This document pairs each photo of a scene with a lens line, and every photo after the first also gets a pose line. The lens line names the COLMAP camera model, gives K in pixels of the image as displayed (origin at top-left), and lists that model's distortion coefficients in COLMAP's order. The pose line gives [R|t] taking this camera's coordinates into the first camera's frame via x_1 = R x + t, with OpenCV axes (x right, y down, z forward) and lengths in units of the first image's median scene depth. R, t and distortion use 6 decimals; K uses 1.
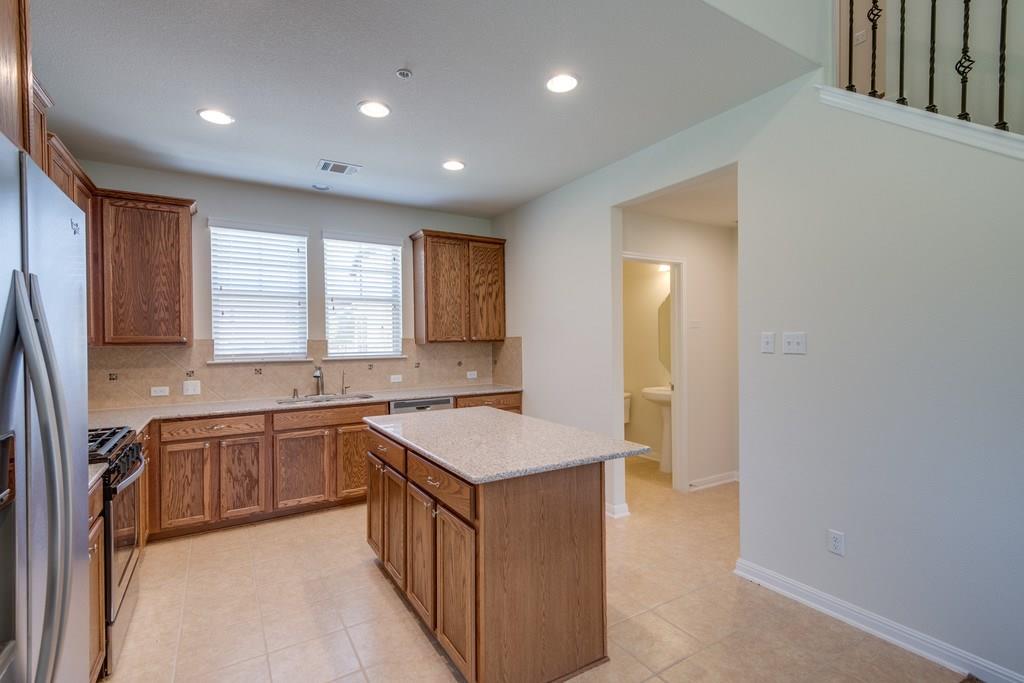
lens RADIAL K [[474.3, 0, 514.9], [0, 474.3, 340.6], [0, 0, 1]] dist [0.041763, -0.028213]
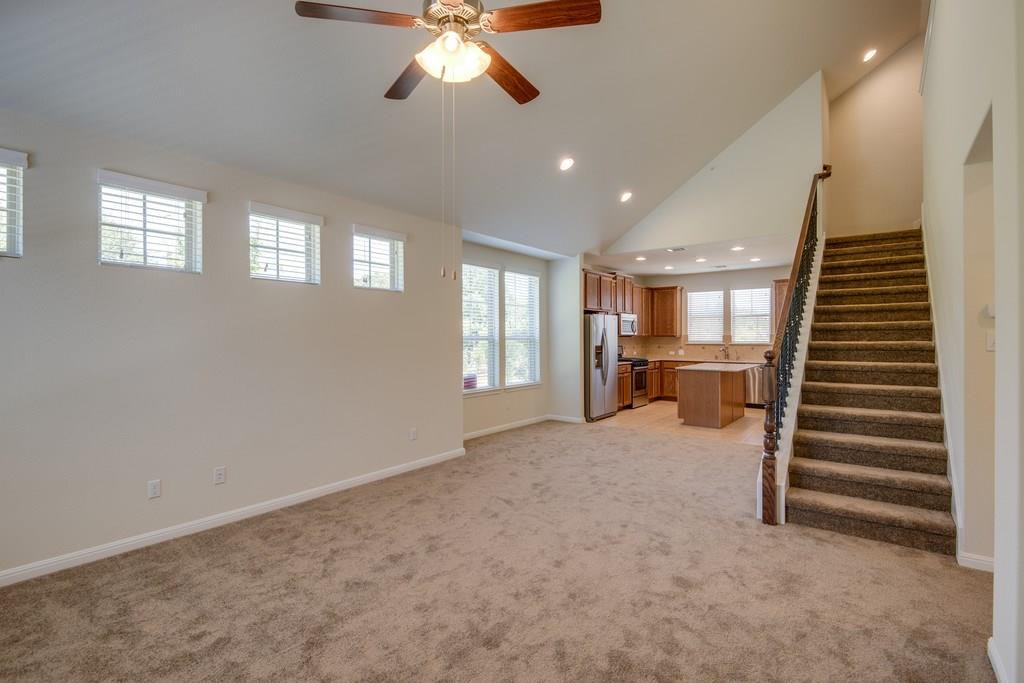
lens RADIAL K [[474.3, 0, 514.9], [0, 474.3, 340.6], [0, 0, 1]] dist [0.041763, -0.028213]
pose [[0.350848, 0.017044, -0.936277, 1.439463], [-0.002782, 0.999849, 0.017159, -0.012966], [0.936428, -0.003415, 0.350842, -0.783217]]
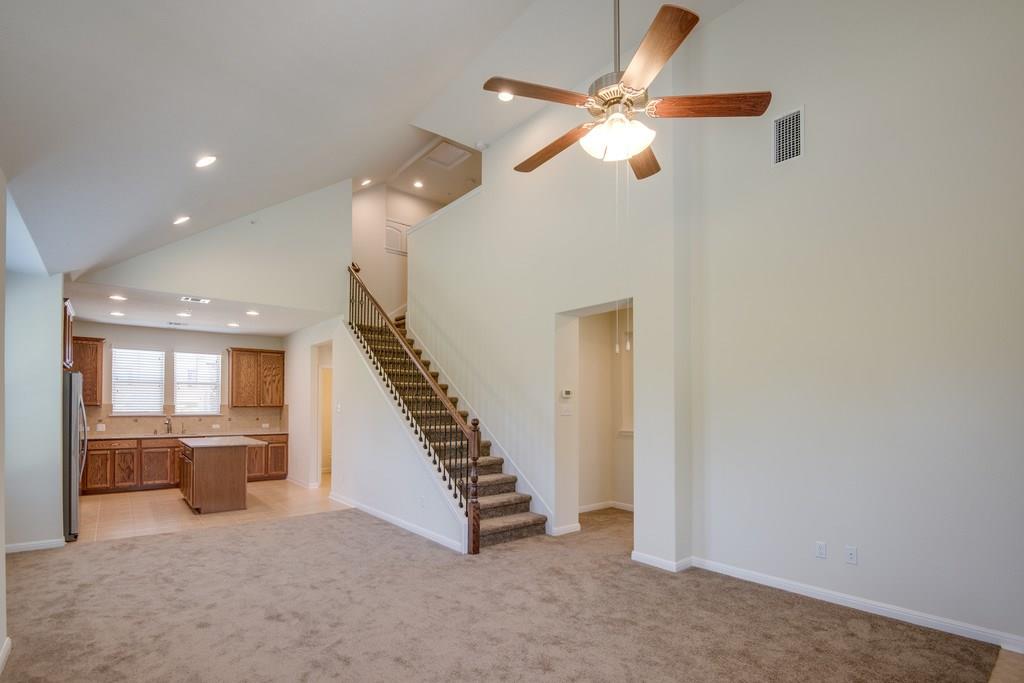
lens RADIAL K [[488.2, 0, 511.5], [0, 488.2, 398.8], [0, 0, 1]] dist [0.001483, -0.024106]
pose [[0.990619, 0.014653, 0.135866, 0.723561], [-0.012299, 0.999760, -0.018148, -0.008114], [-0.136099, 0.016306, 0.990561, -1.185205]]
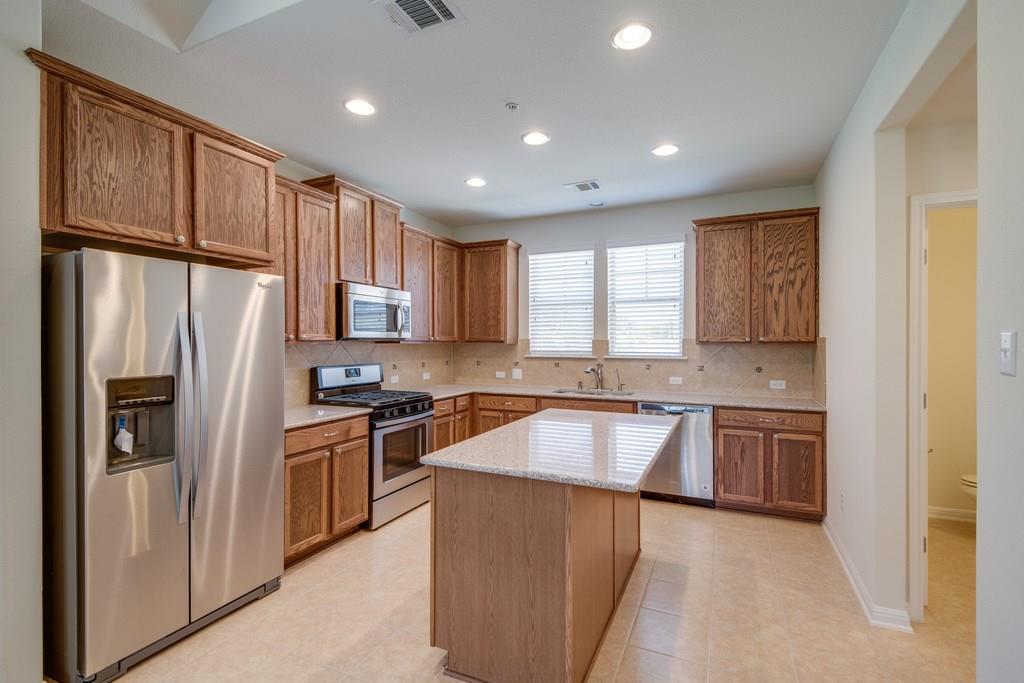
lens RADIAL K [[469.4, 0, 507.5], [0, 469.4, 342.3], [0, 0, 1]] dist [0.046439, -0.026383]
pose [[0.548725, 0.011141, -0.835929, 0.417286], [-0.007021, 0.999937, 0.008717, -0.004198], [0.835973, 0.001086, 0.548769, 0.221384]]
